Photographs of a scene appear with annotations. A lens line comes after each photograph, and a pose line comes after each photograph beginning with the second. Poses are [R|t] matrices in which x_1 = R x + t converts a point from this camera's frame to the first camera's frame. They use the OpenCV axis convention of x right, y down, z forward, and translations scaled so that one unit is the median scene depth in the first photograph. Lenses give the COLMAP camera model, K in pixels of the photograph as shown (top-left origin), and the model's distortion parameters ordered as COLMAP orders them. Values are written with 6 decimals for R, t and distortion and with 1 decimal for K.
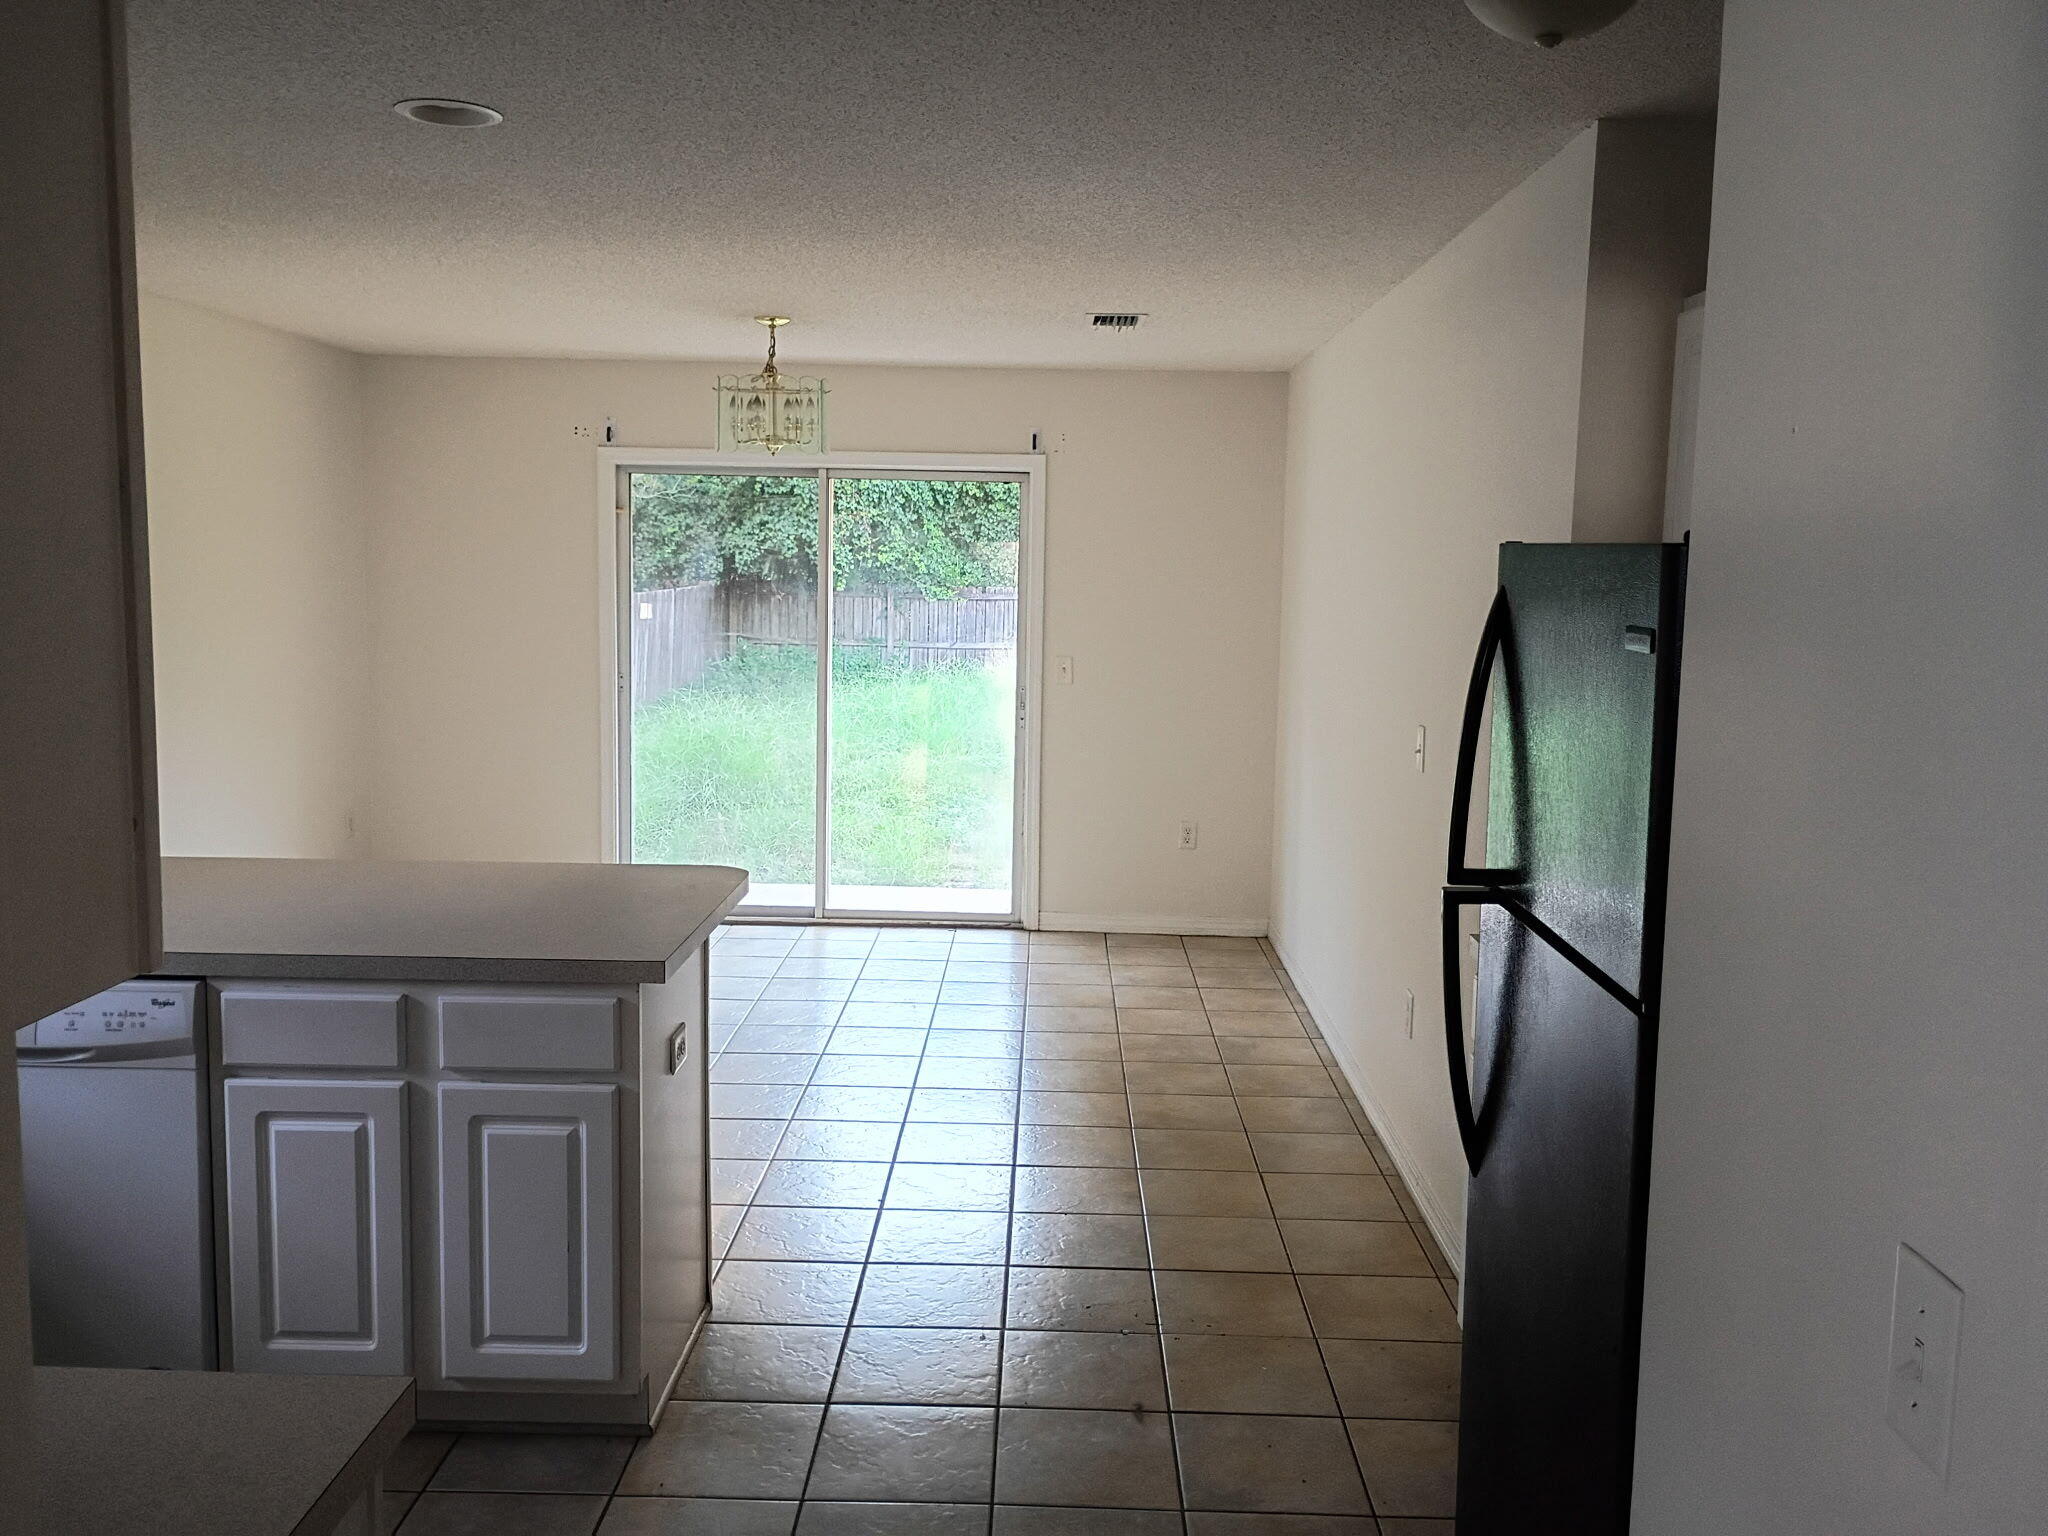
lens RADIAL K [[1686.7, 0, 1024.0], [0, 1686.7, 768.0], [0, 0, 1]] dist [0.036366, -0.001809]
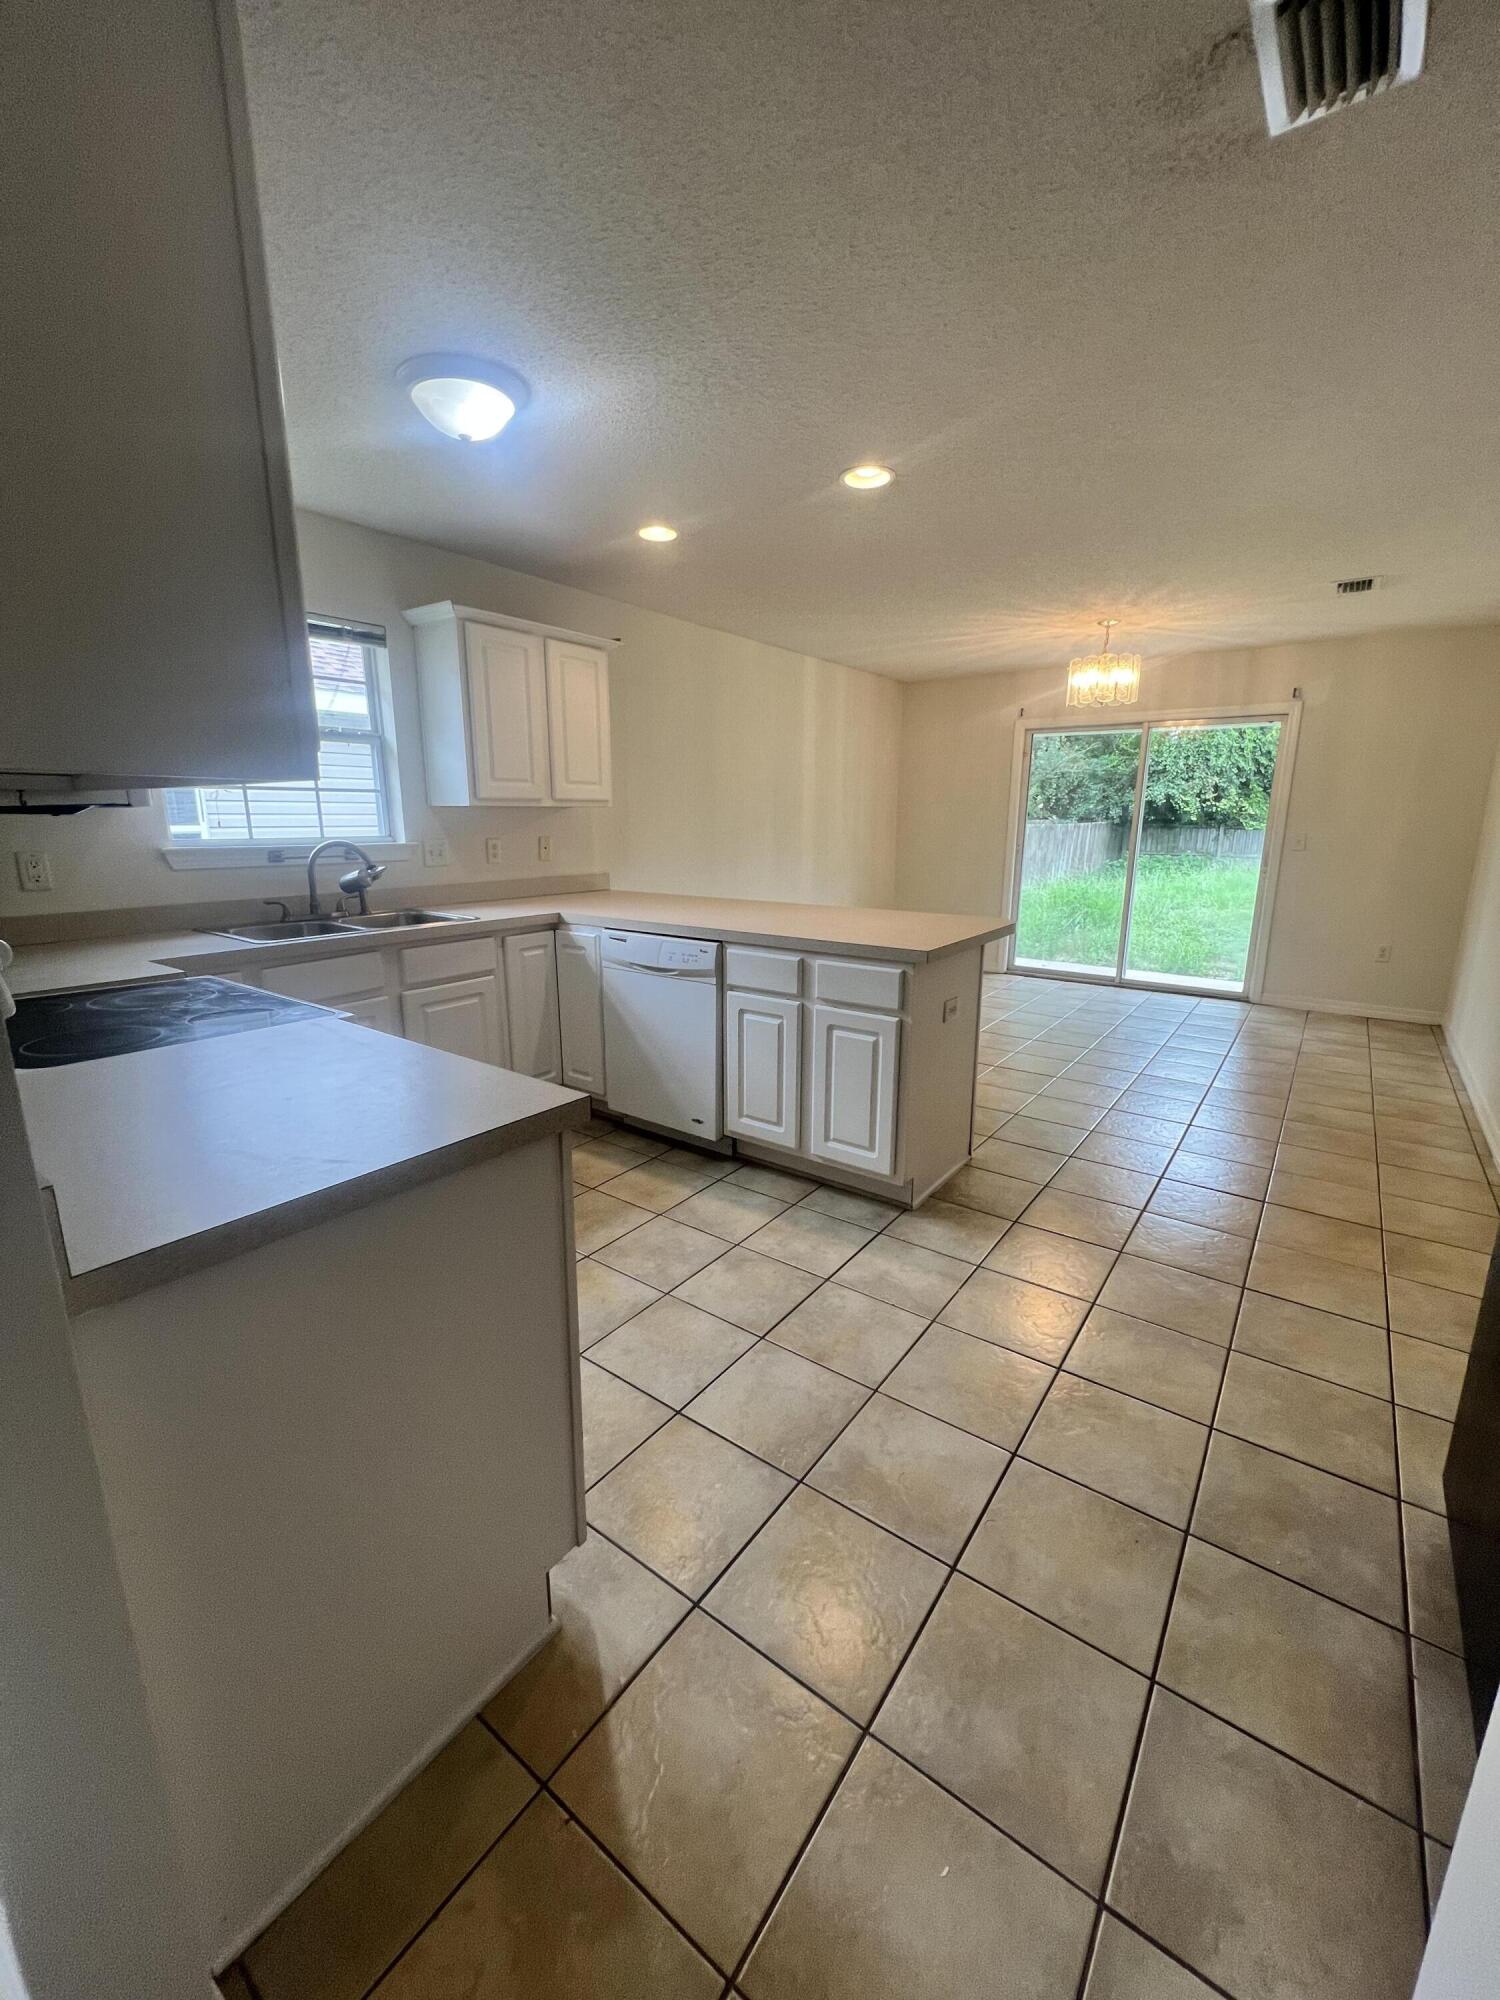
lens RADIAL K [[804.9, 0, 750.0], [0, 804.9, 1000.0], [0, 0, 1]] dist [0.000426, -0.000271]
pose [[0.820626, 0.113184, -0.560144, 0.059344], [-0.055967, 0.991396, 0.118331, 0.041400], [0.568718, -0.065756, 0.819900, 0.113258]]
